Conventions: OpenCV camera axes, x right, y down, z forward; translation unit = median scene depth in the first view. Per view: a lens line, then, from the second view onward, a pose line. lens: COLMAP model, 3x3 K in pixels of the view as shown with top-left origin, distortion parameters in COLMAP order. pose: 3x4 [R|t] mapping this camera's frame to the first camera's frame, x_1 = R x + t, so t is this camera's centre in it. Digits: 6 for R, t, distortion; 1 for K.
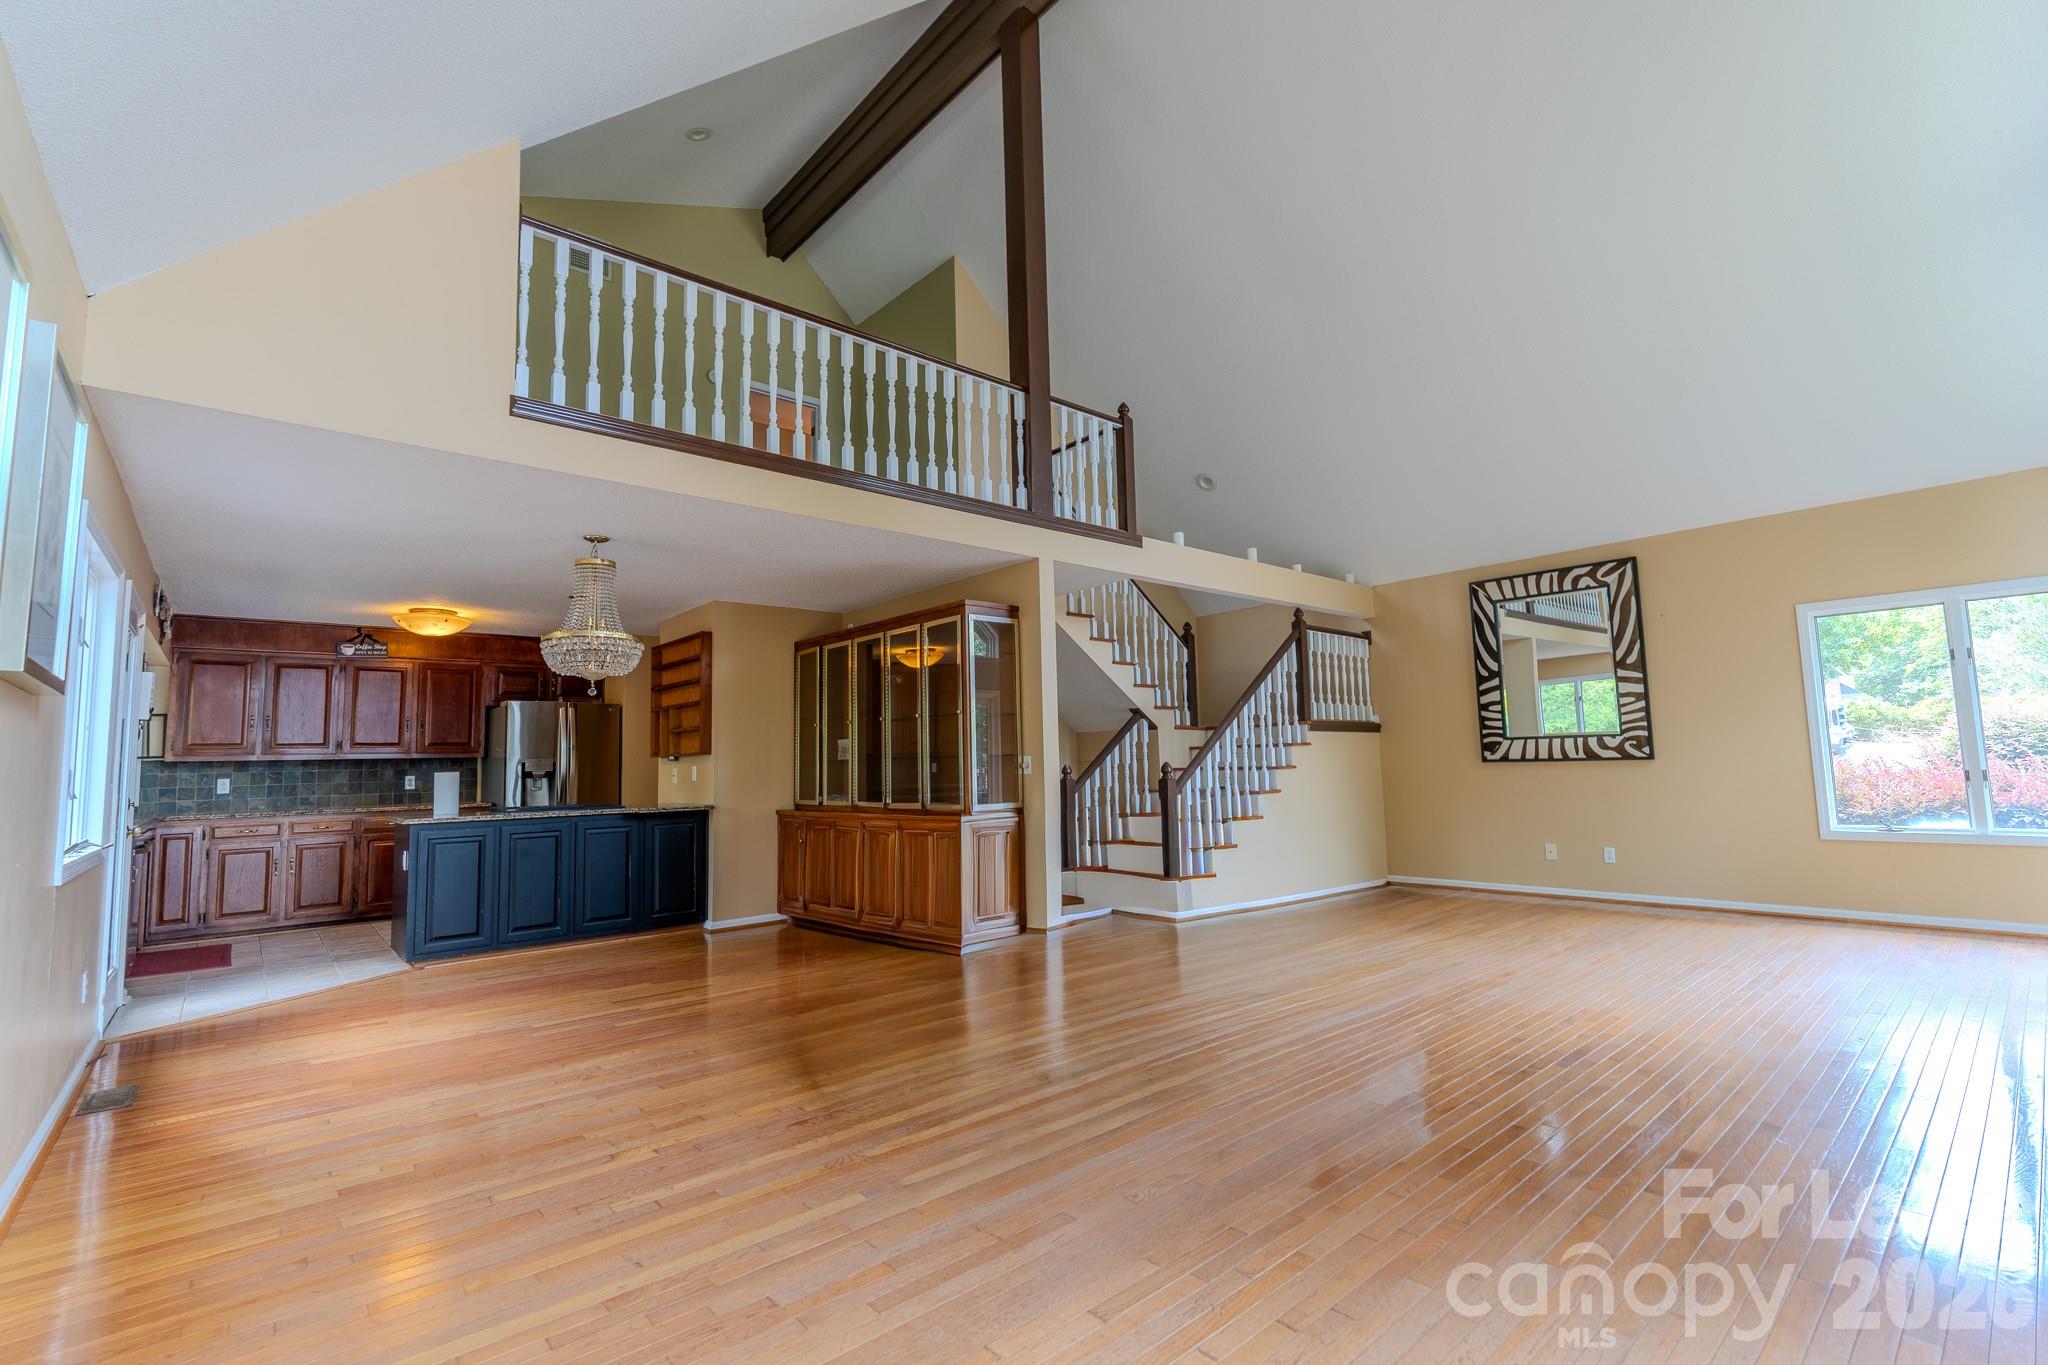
lens RADIAL K [[900.9, 0, 1031.0], [0, 900.9, 678.9], [0, 0, 1]] dist [-0.005495, 0.000023]
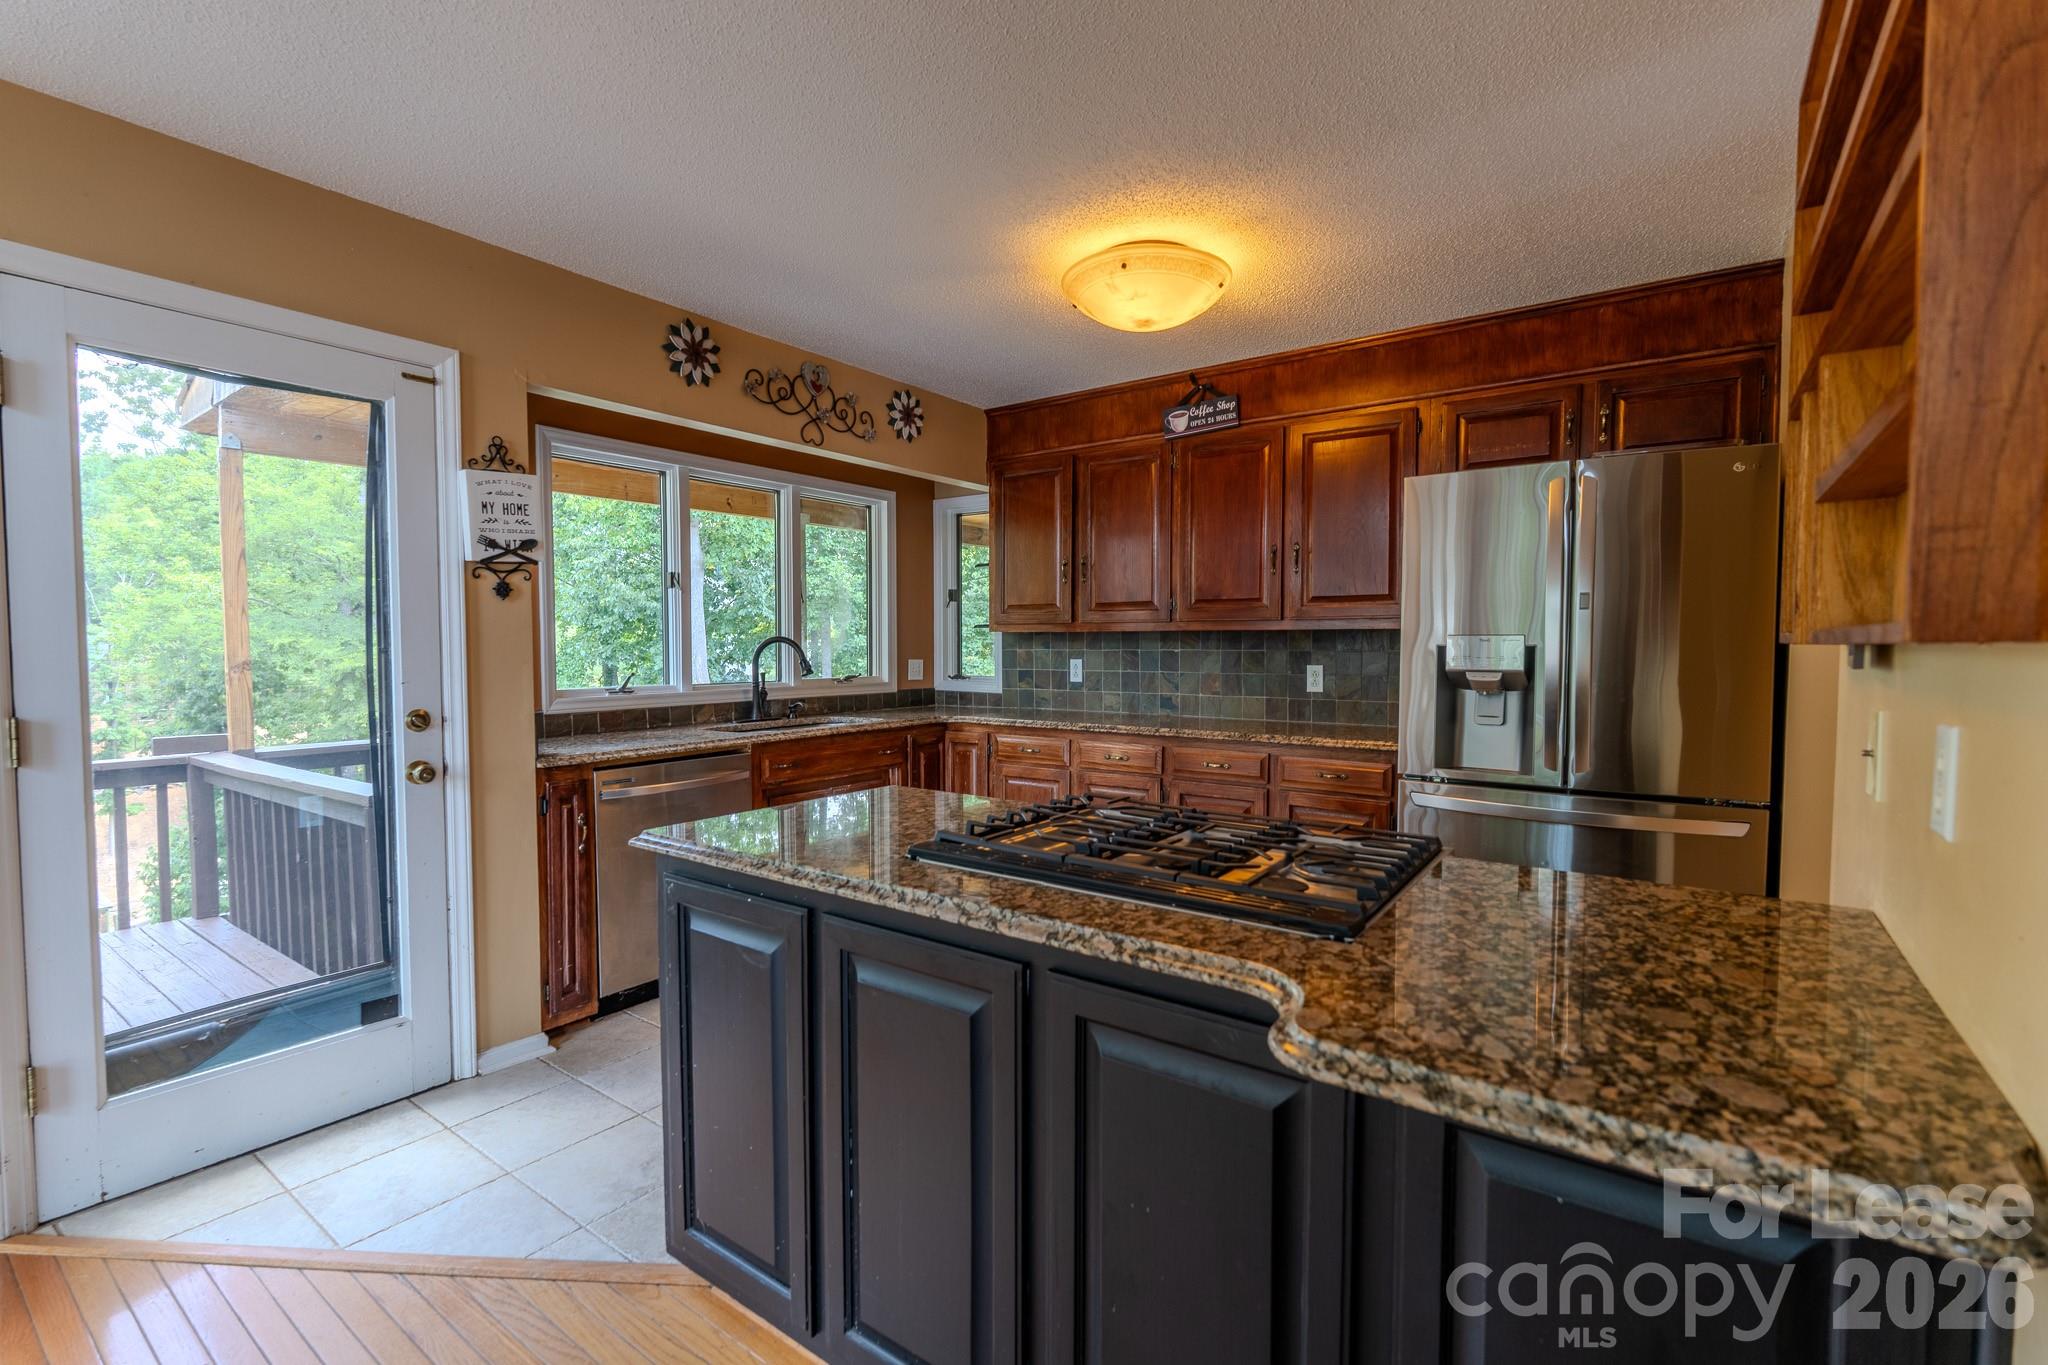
lens RADIAL K [[900.9, 0, 1032.7], [0, 900.9, 683.9], [0, 0, 1]] dist [-0.005495, 0.000023]
pose [[0.226879, 0.069532, -0.971438, -0.259400], [0.084430, 0.992289, 0.090744, 0.063703], [0.970256, -0.102606, 0.219259, 0.780955]]
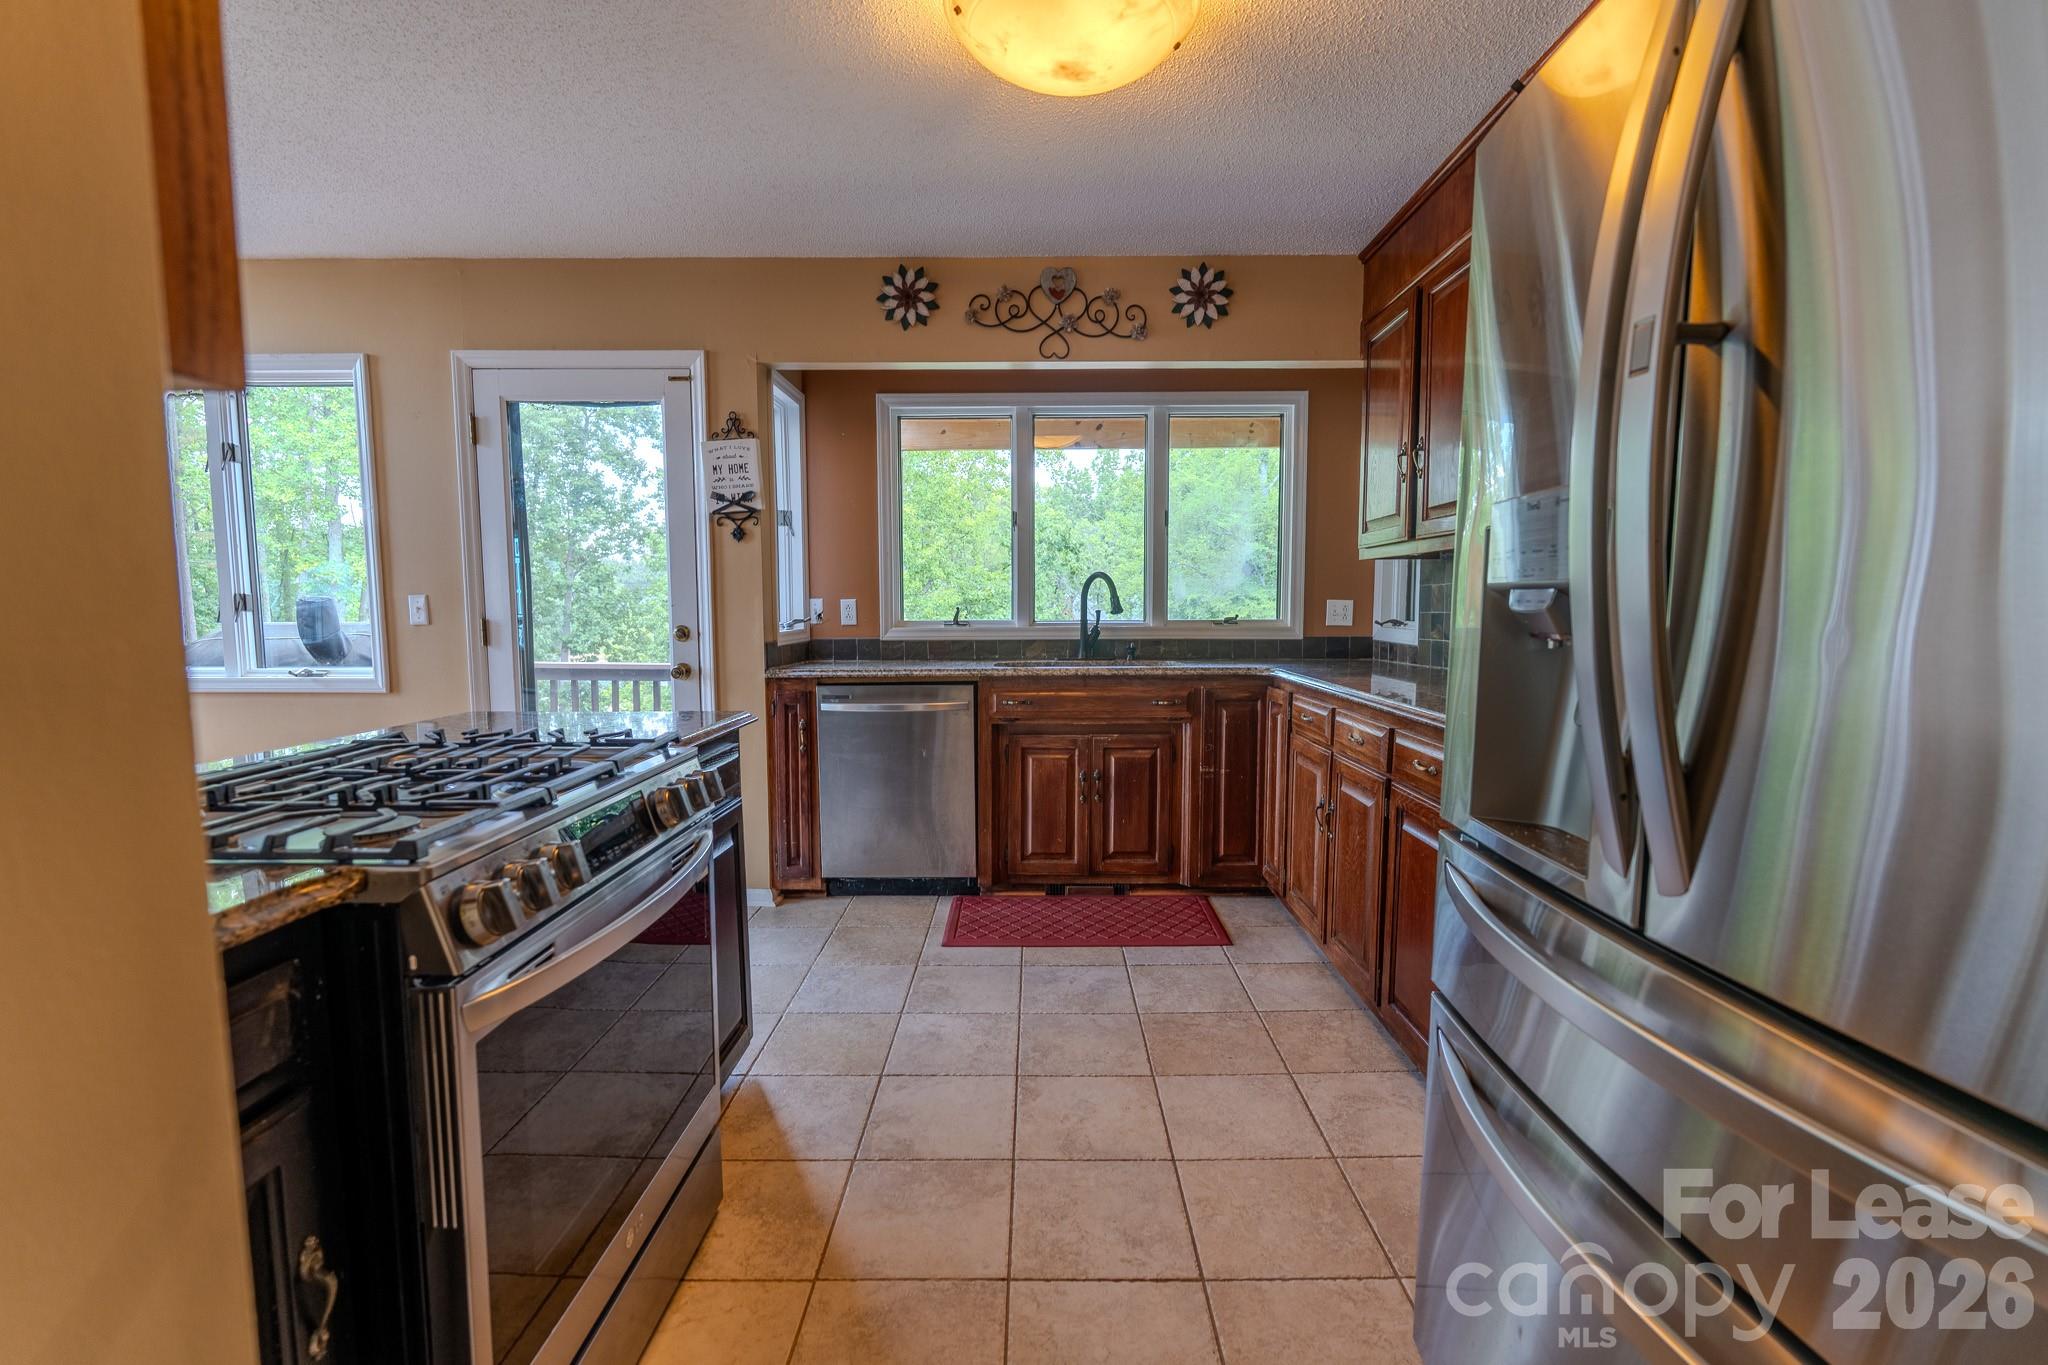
lens RADIAL K [[900.9, 0, 1029.3], [0, 900.9, 680.8], [0, 0, 1]] dist [-0.005495, 0.000023]
pose [[-0.662558, 0.092338, -0.743297, -0.481900], [0.088676, 0.995063, 0.044571, 0.128332], [0.743742, -0.036382, -0.667476, 1.202672]]
